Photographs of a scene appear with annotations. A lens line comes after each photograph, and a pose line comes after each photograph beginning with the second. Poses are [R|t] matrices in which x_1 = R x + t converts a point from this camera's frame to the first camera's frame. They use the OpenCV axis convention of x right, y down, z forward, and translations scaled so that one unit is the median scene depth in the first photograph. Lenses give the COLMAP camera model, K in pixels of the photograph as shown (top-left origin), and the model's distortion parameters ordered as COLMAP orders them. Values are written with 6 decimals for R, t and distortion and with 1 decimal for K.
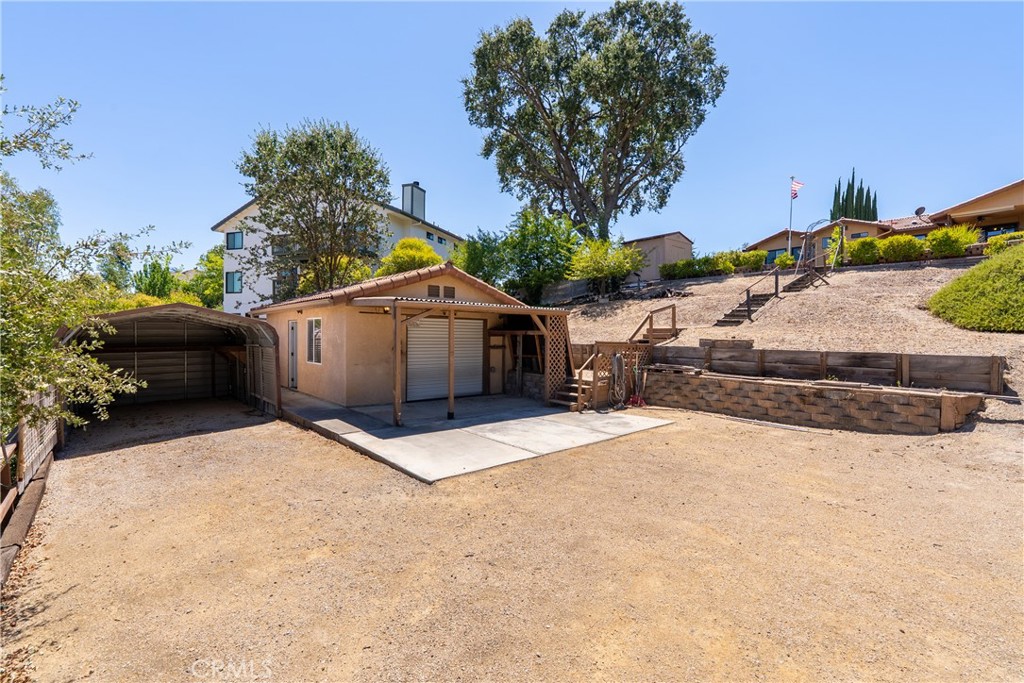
lens RADIAL K [[457.0, 0, 511.5], [0, 457.0, 341.0], [0, 0, 1]] dist [-0.000212, -0.000257]
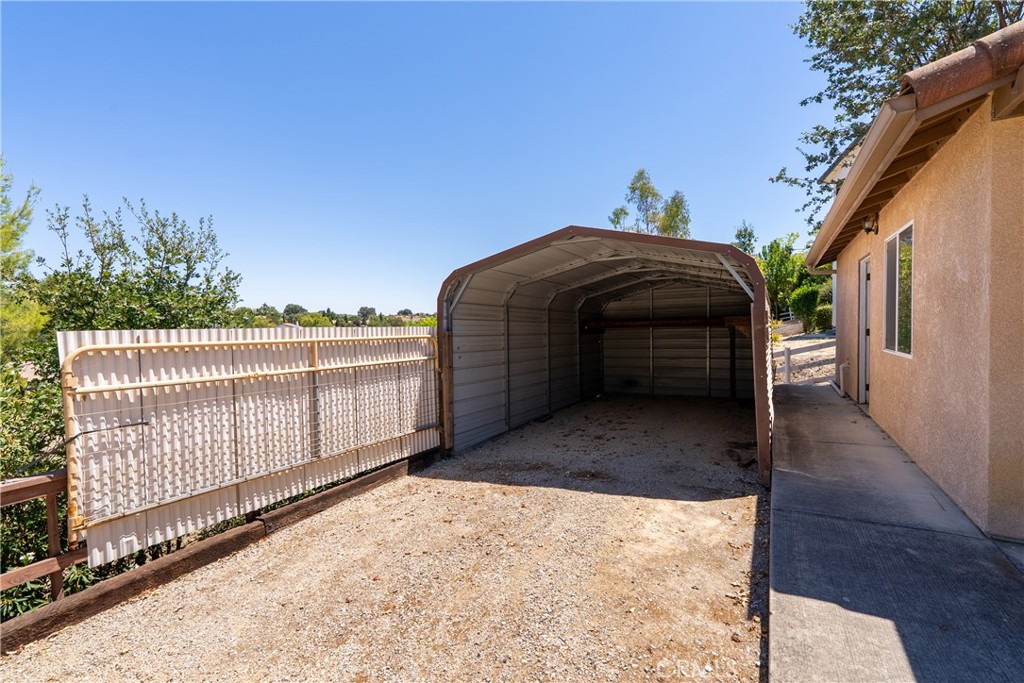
lens RADIAL K [[457.0, 0, 511.3], [0, 457.0, 340.2], [0, 0, 1]] dist [-0.000212, -0.000257]
pose [[0.329249, 0.019561, -0.944041, -0.204001], [0.005693, 0.999726, 0.022700, 0.029762], [0.944226, -0.012848, 0.329047, 0.639714]]
